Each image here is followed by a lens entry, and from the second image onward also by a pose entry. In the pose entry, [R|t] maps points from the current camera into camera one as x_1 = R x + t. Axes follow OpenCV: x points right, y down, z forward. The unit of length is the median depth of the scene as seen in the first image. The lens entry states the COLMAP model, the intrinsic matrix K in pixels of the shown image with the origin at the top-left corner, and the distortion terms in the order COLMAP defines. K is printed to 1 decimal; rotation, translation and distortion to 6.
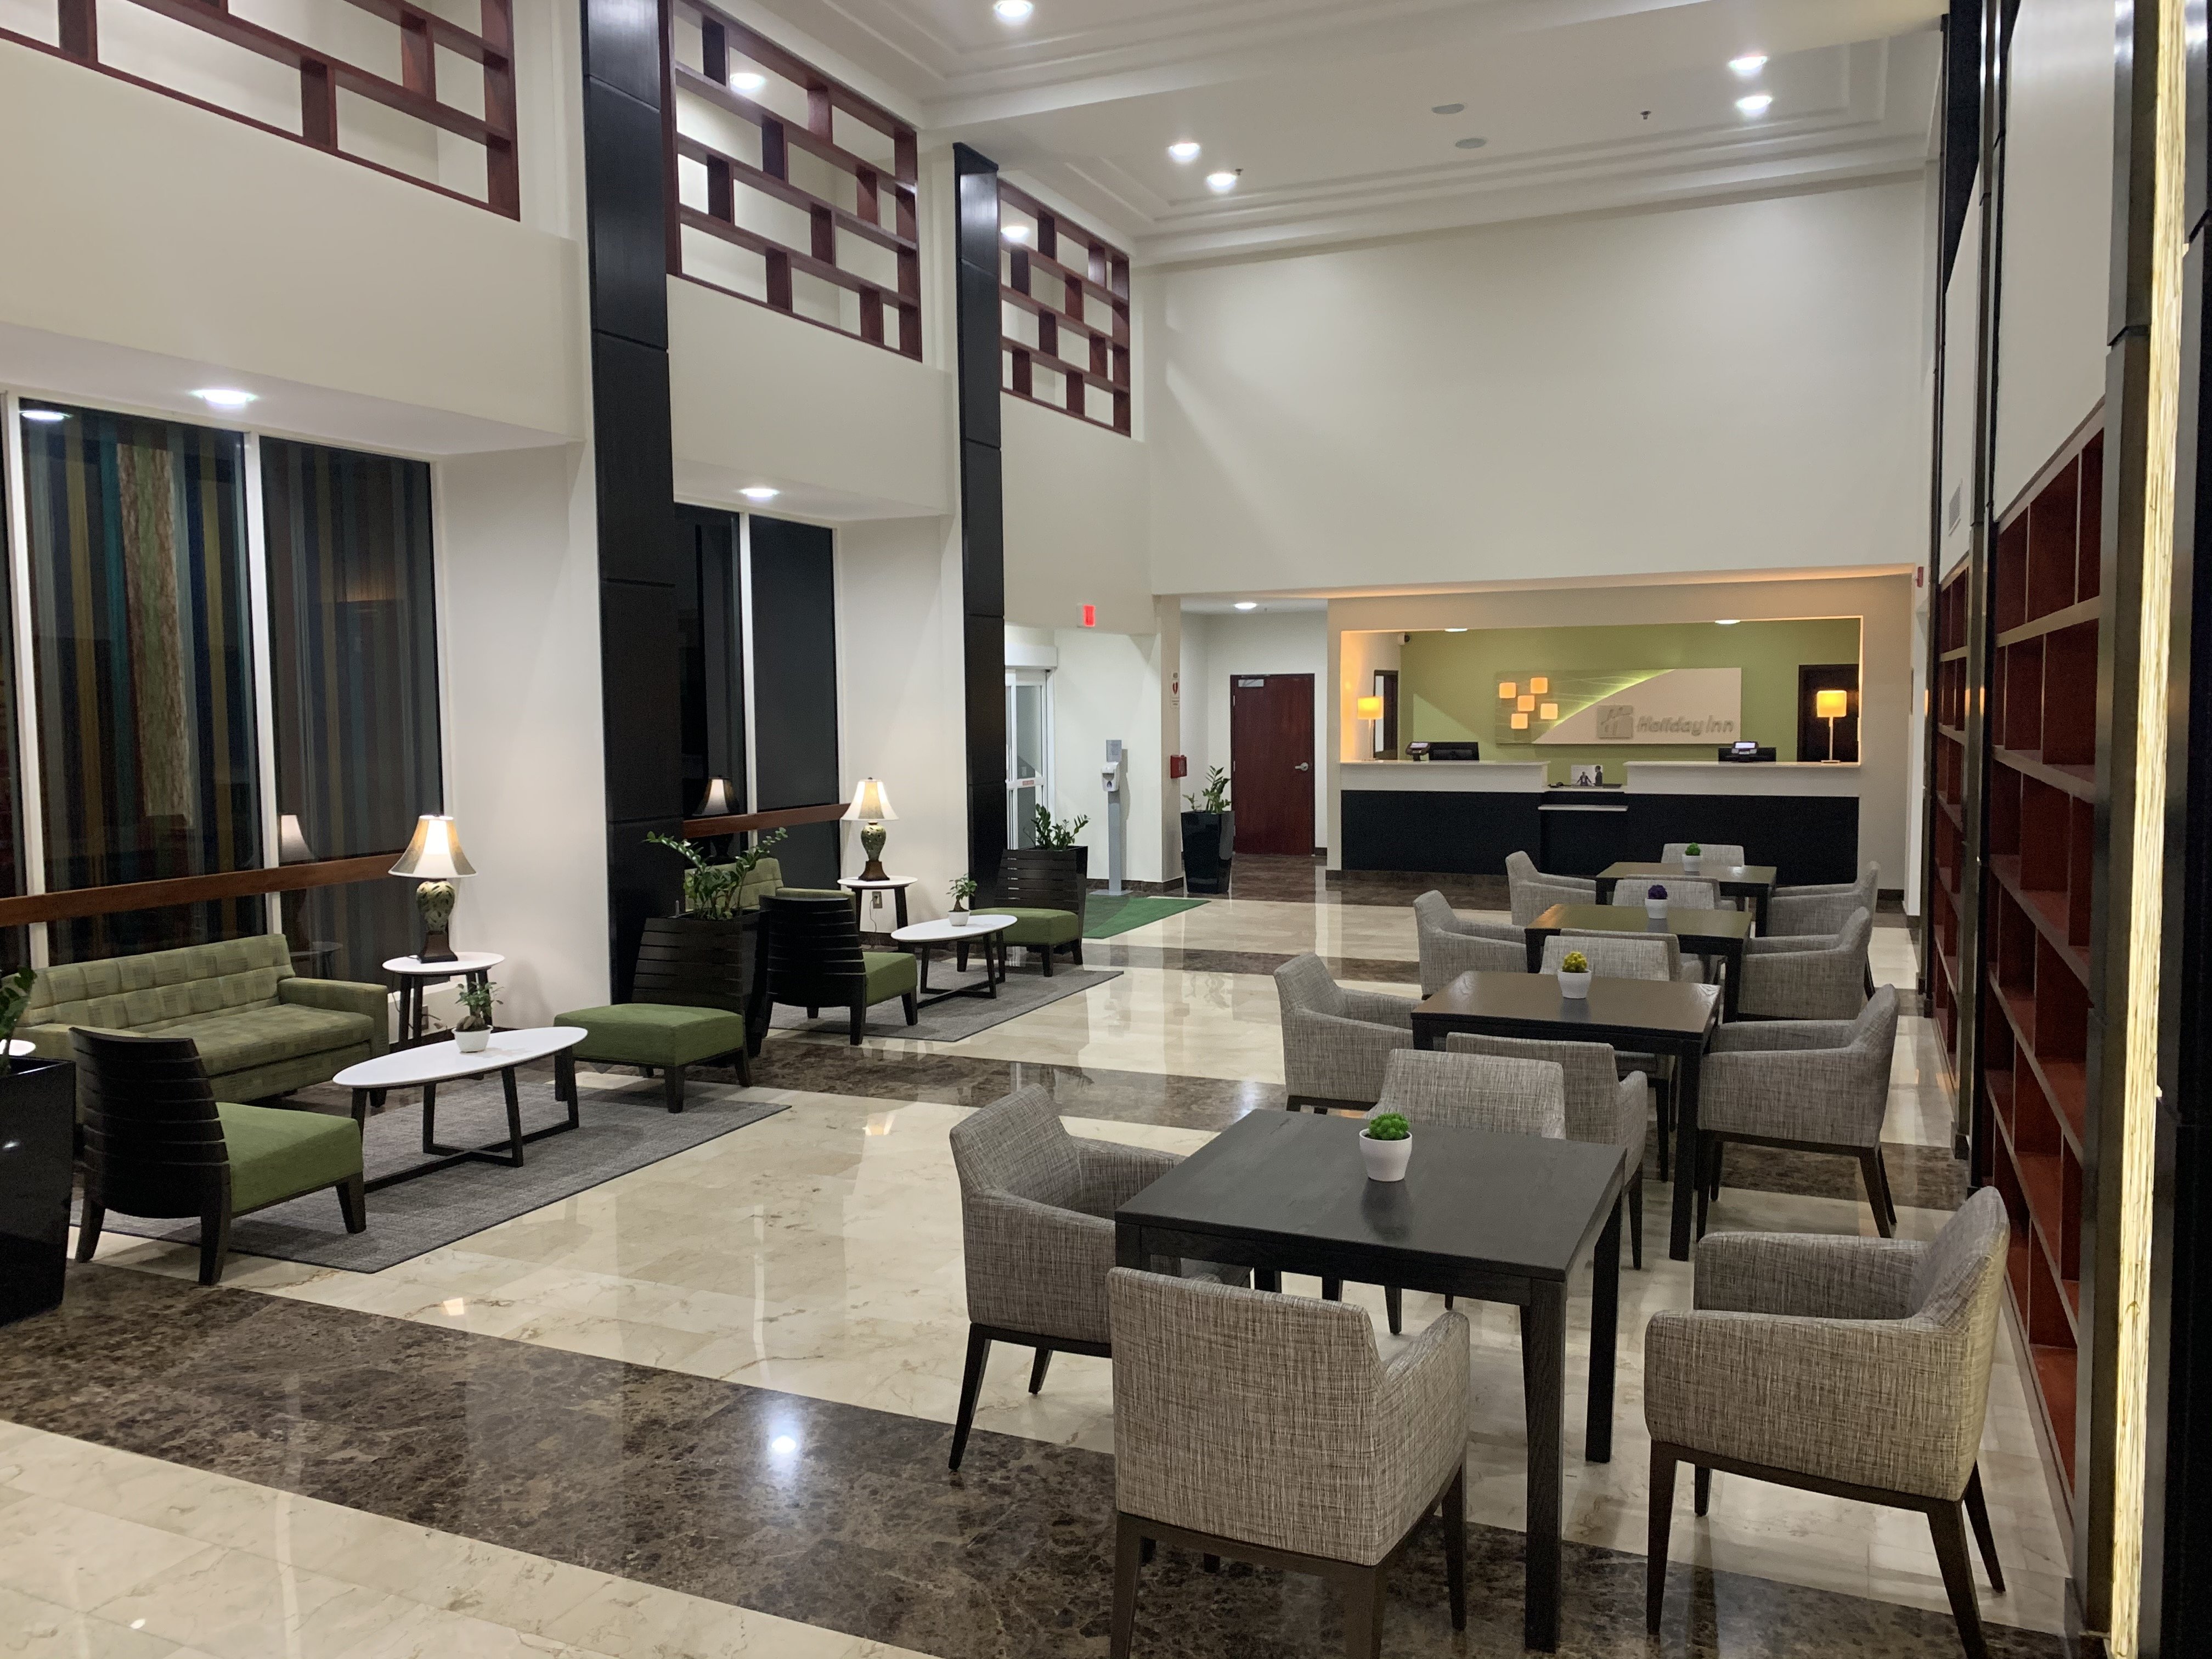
lens RADIAL K [[1661.8, 0, 1106.0], [0, 1661.8, 829.5], [0, 0, 1]] dist [0.009823, 0.003939]
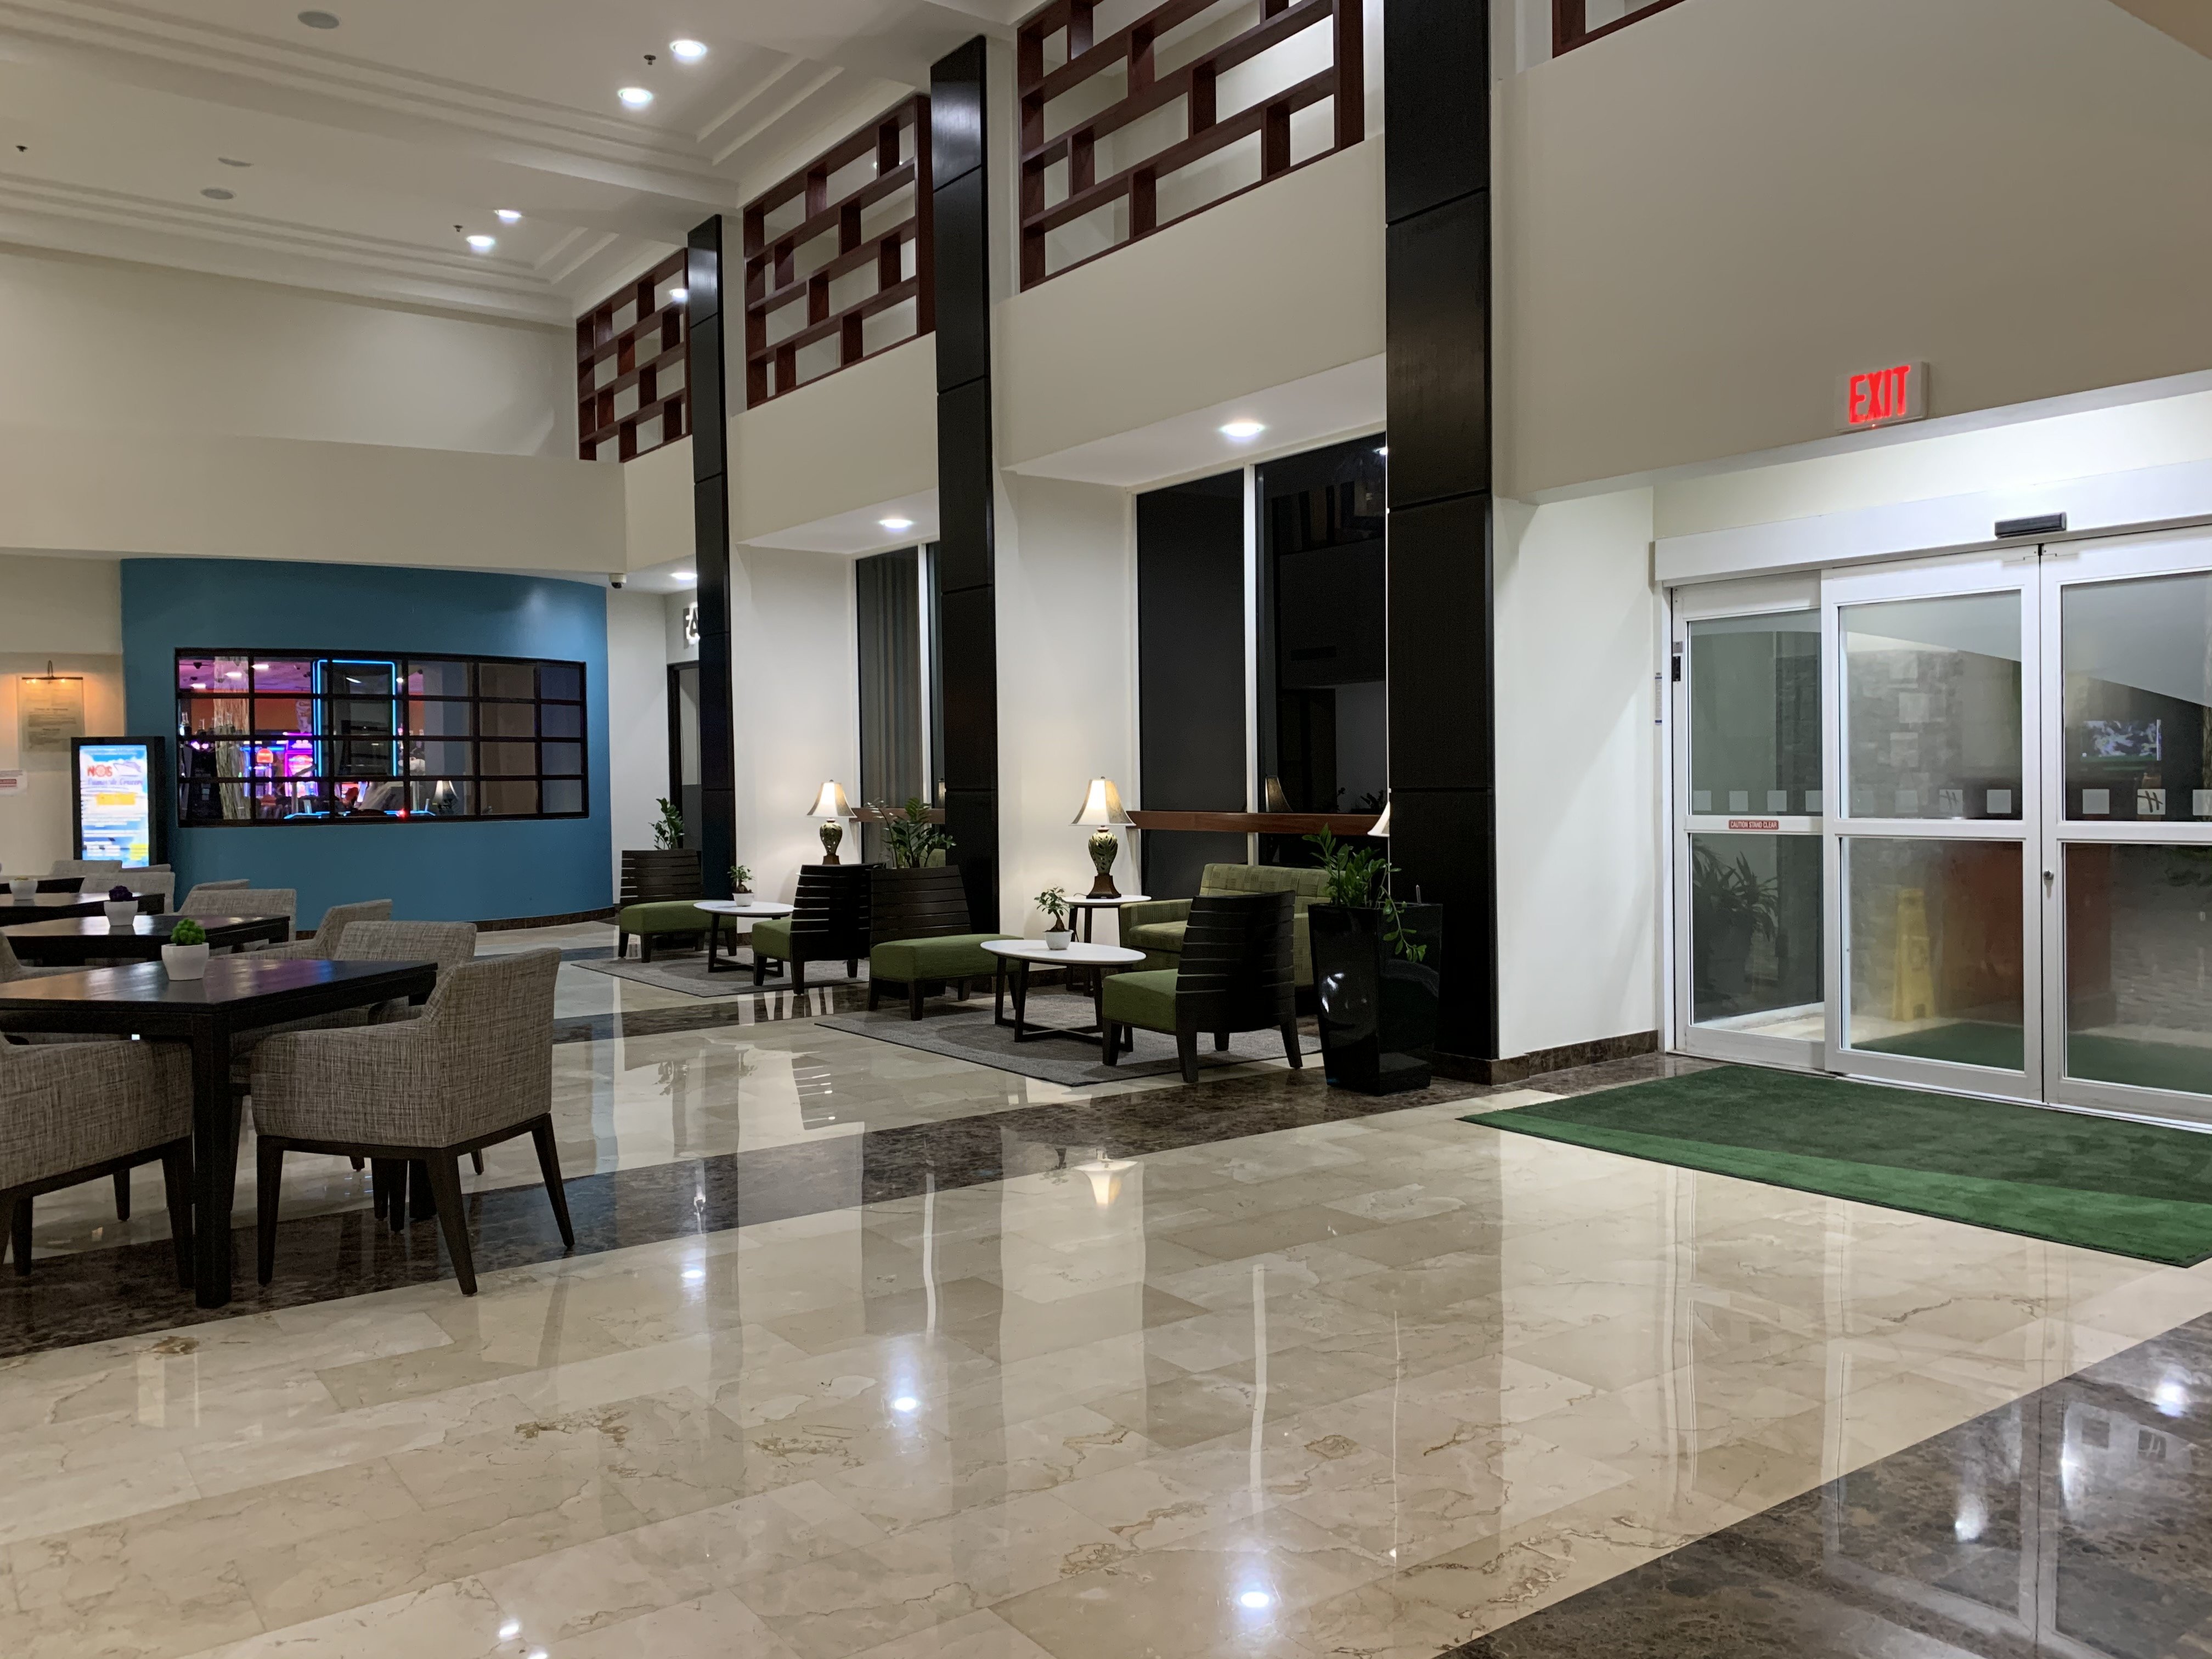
lens RADIAL K [[1661.8, 0, 1106.0], [0, 1661.8, 829.5], [0, 0, 1]] dist [0.009823, 0.003939]
pose [[-0.493765, 0.108546, -0.862794, 0.664312], [0.017257, 0.993207, 0.115077, -0.114053], [0.869424, 0.041932, -0.492284, 1.557205]]
